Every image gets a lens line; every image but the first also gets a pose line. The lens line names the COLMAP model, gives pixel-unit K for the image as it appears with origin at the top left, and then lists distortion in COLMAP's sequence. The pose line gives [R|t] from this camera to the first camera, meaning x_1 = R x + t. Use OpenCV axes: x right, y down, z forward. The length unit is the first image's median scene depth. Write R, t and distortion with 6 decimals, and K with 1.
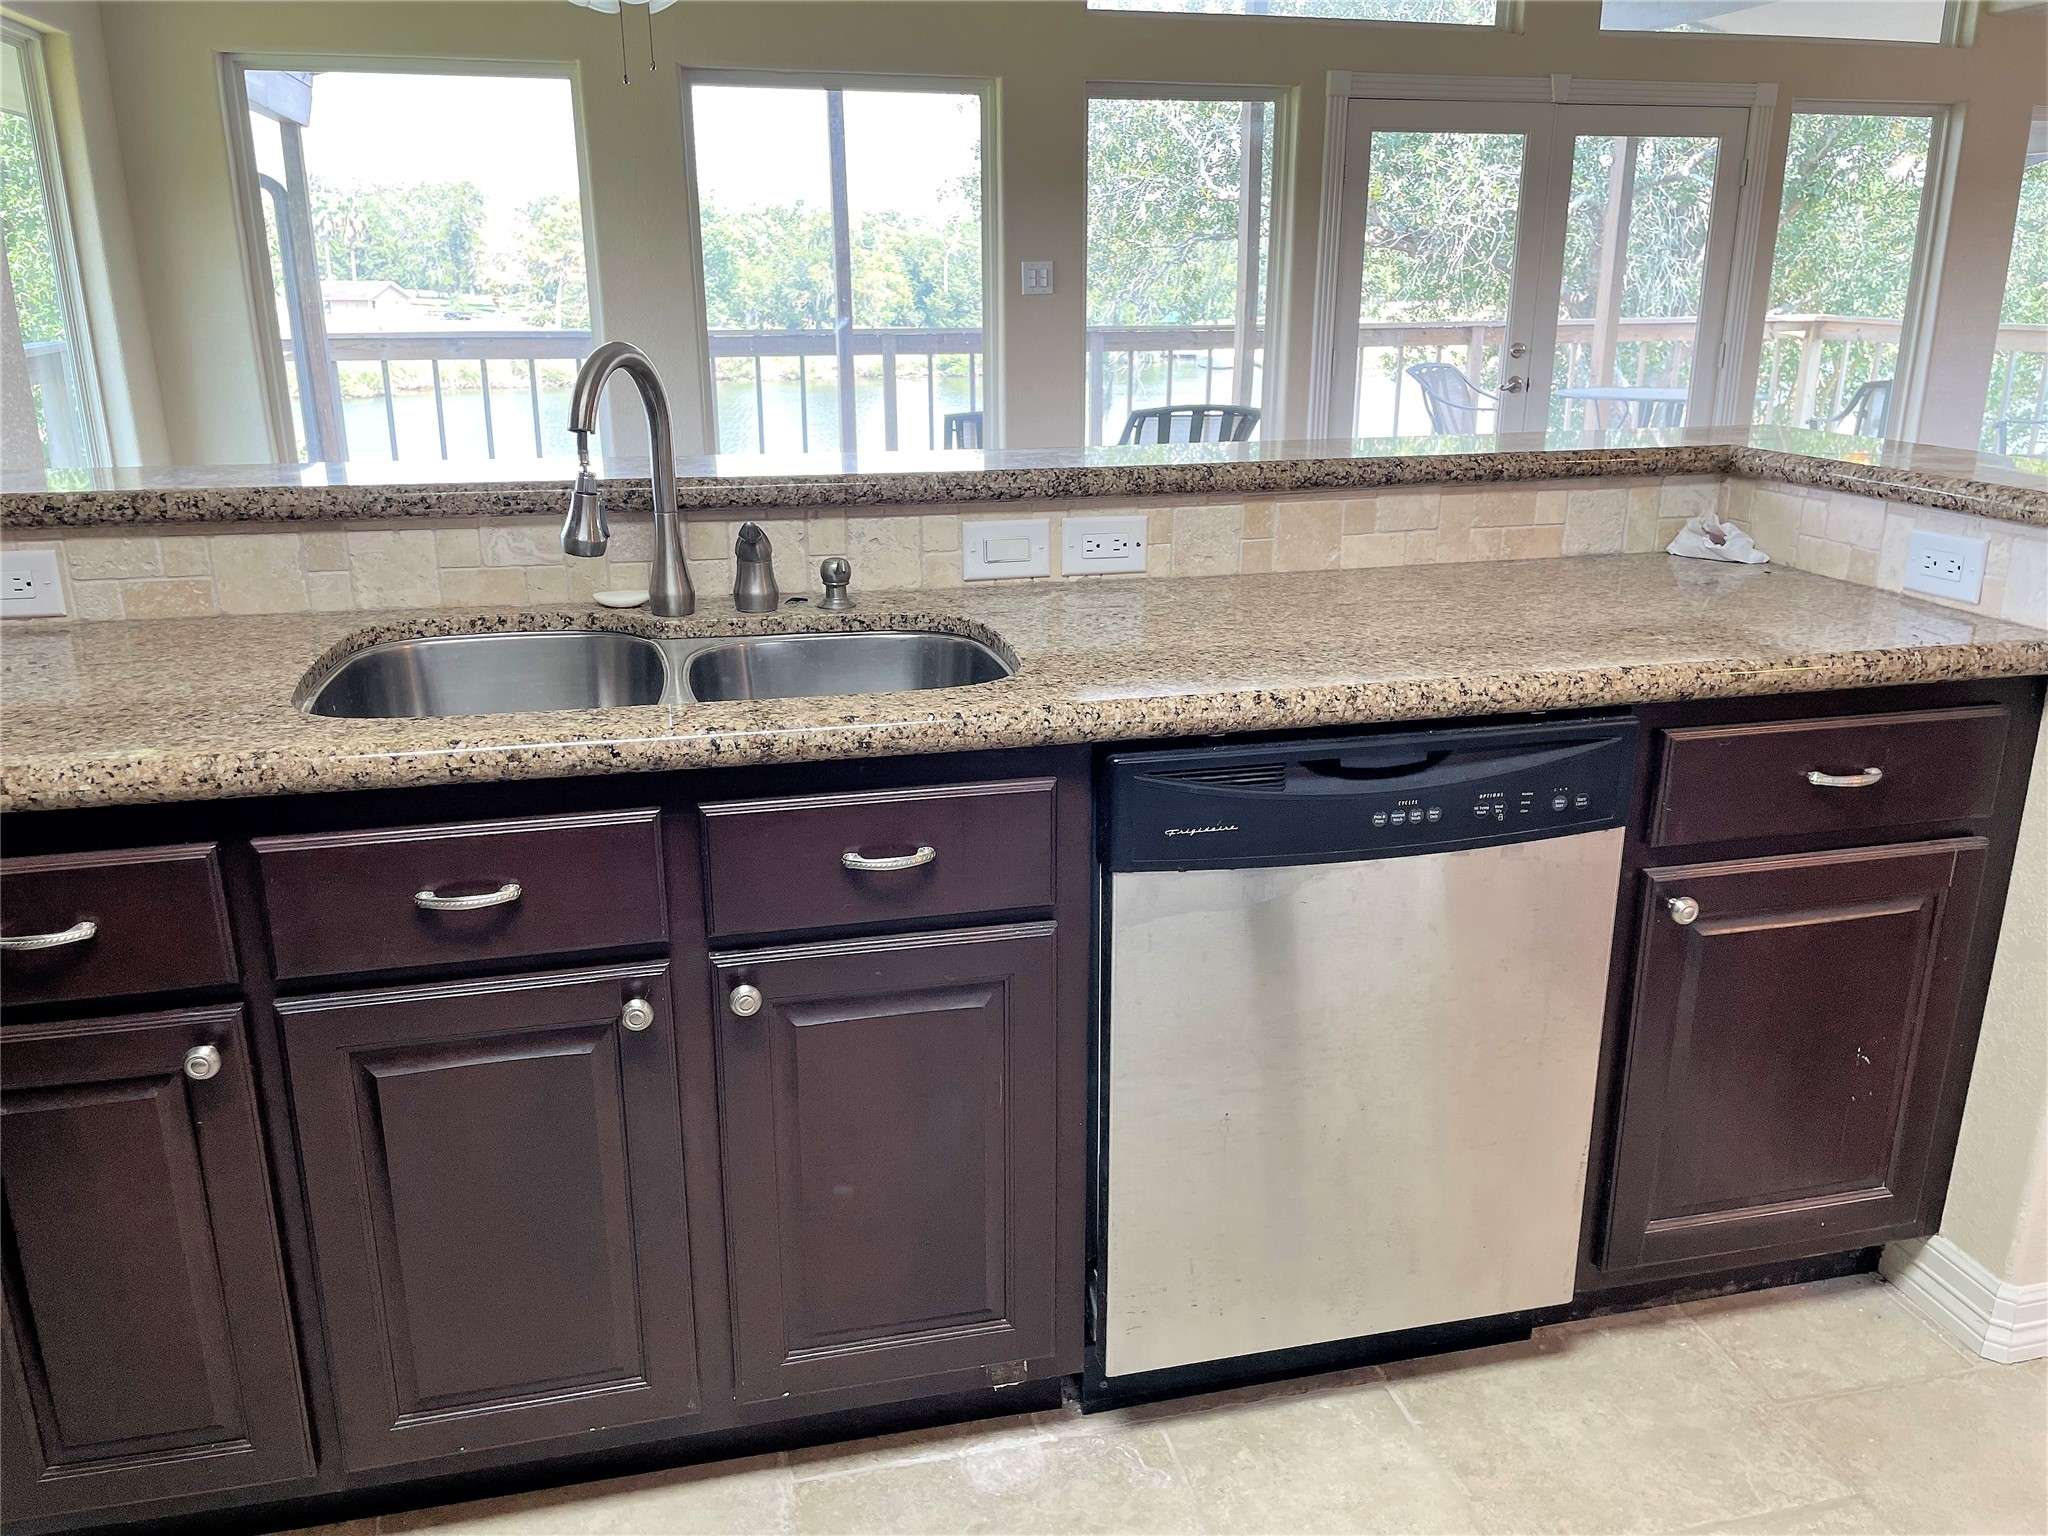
lens RADIAL K [[1542.1, 0, 1026.2], [0, 1542.1, 759.4], [0, 0, 1]] dist [0.084357, -0.110568]
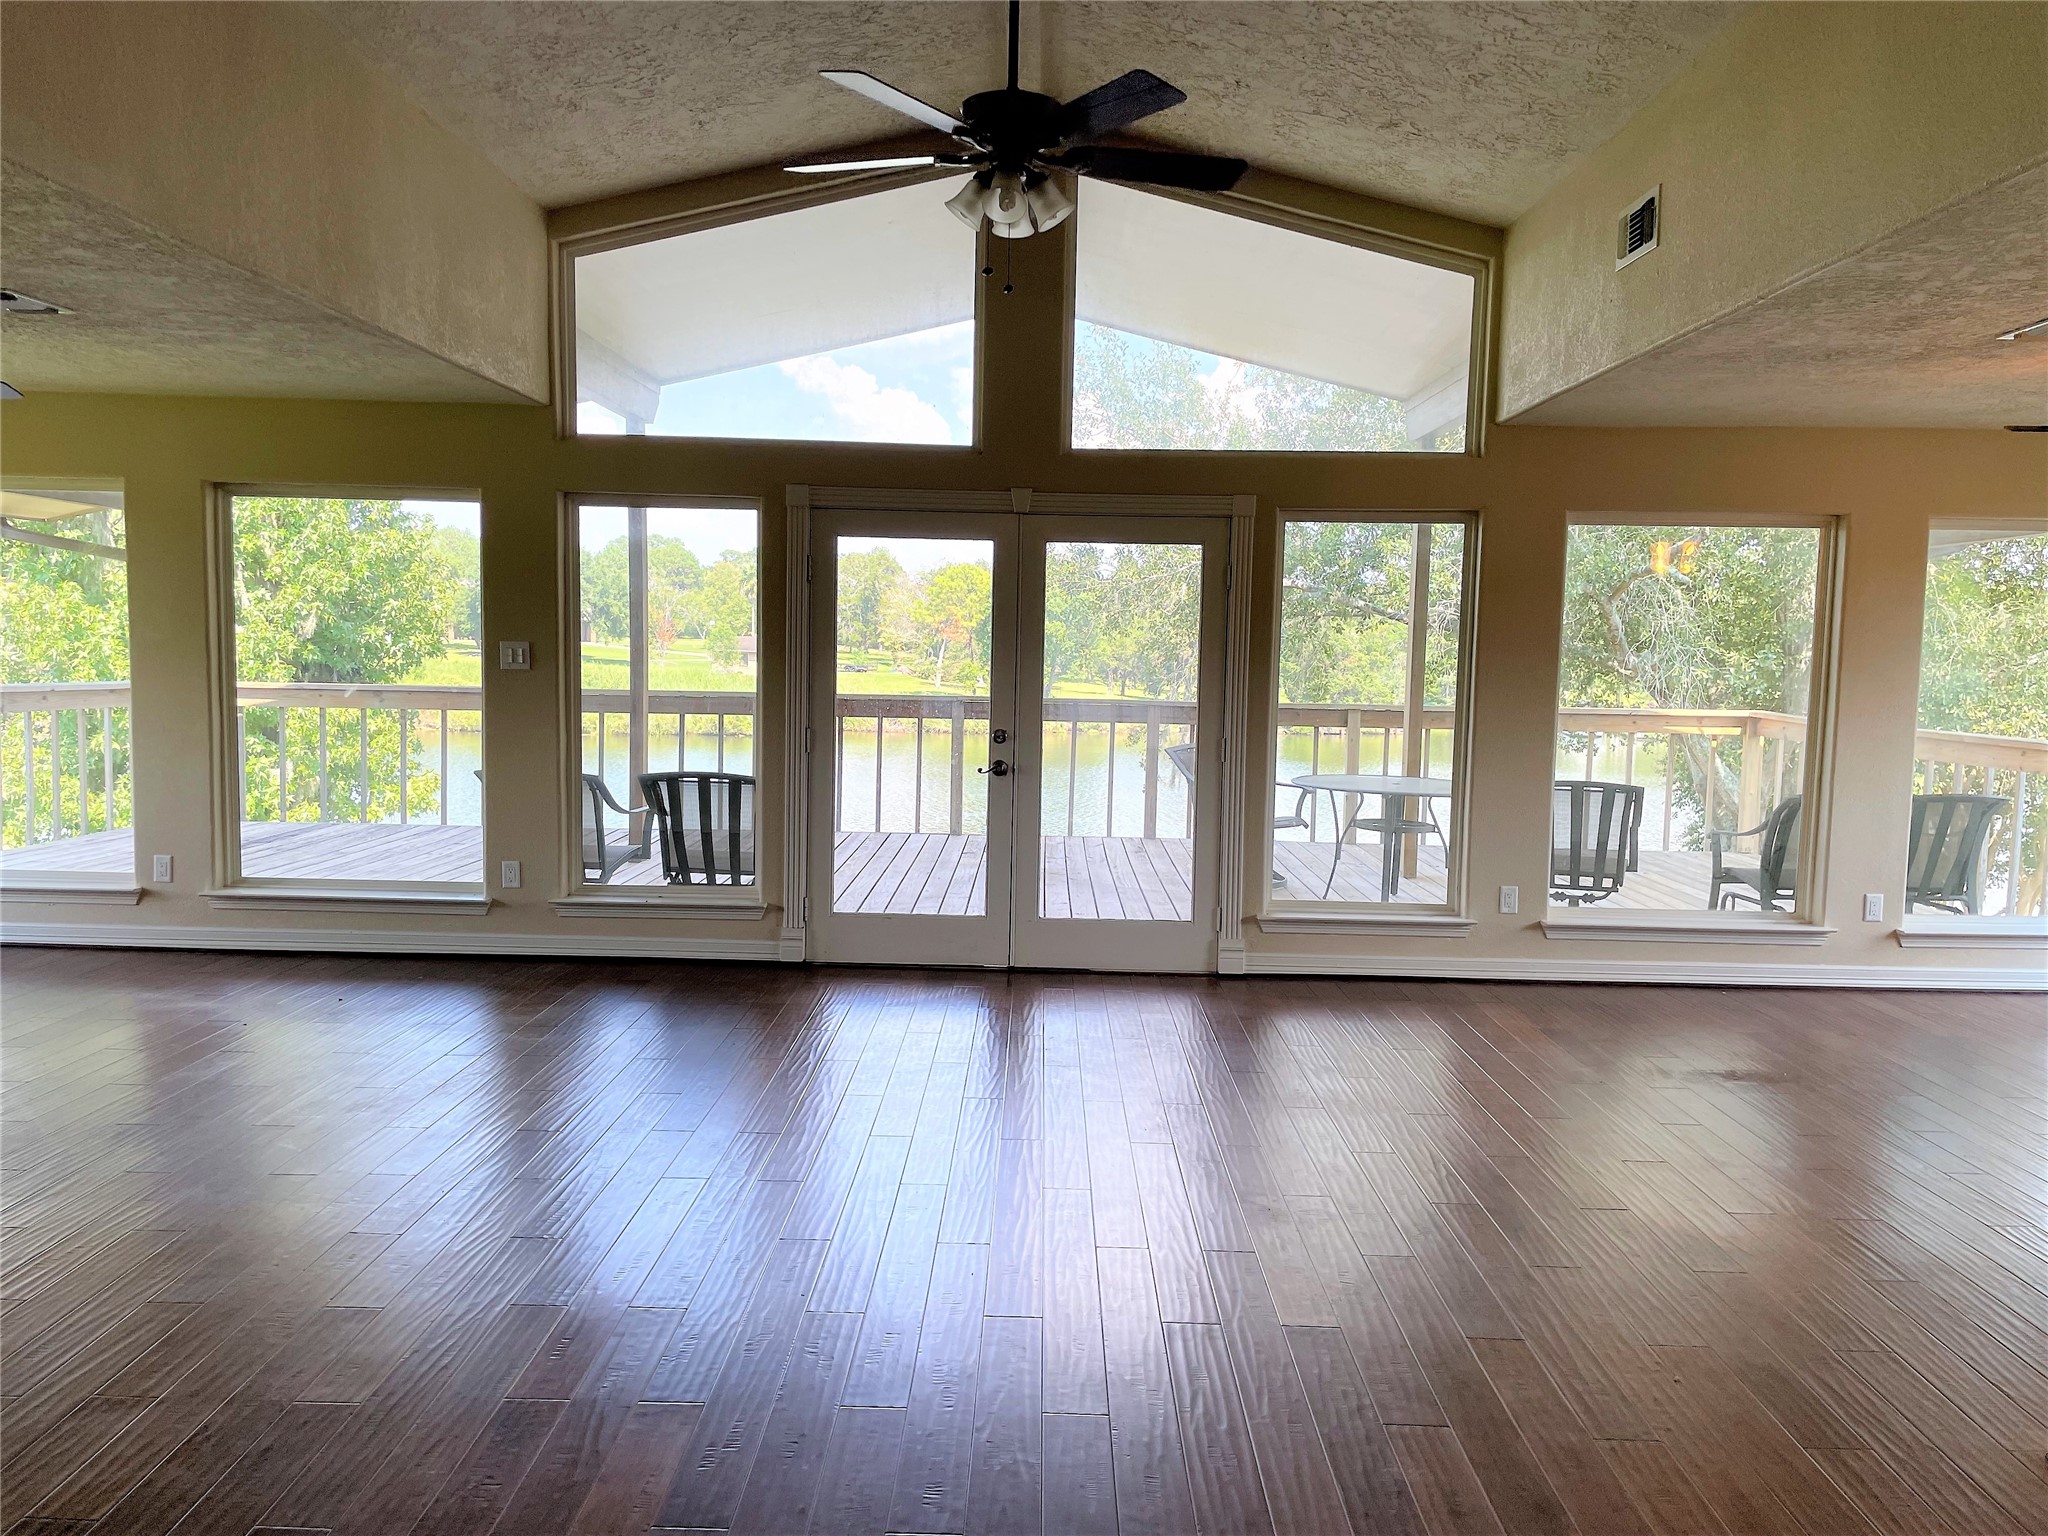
lens RADIAL K [[1542.1, 0, 1026.2], [0, 1542.1, 759.4], [0, 0, 1]] dist [0.084357, -0.110568]
pose [[0.970166, 0.040823, -0.238980, 0.577417], [-0.092814, 0.973167, -0.210552, -0.034292], [0.223972, 0.226451, 0.947922, 0.041840]]
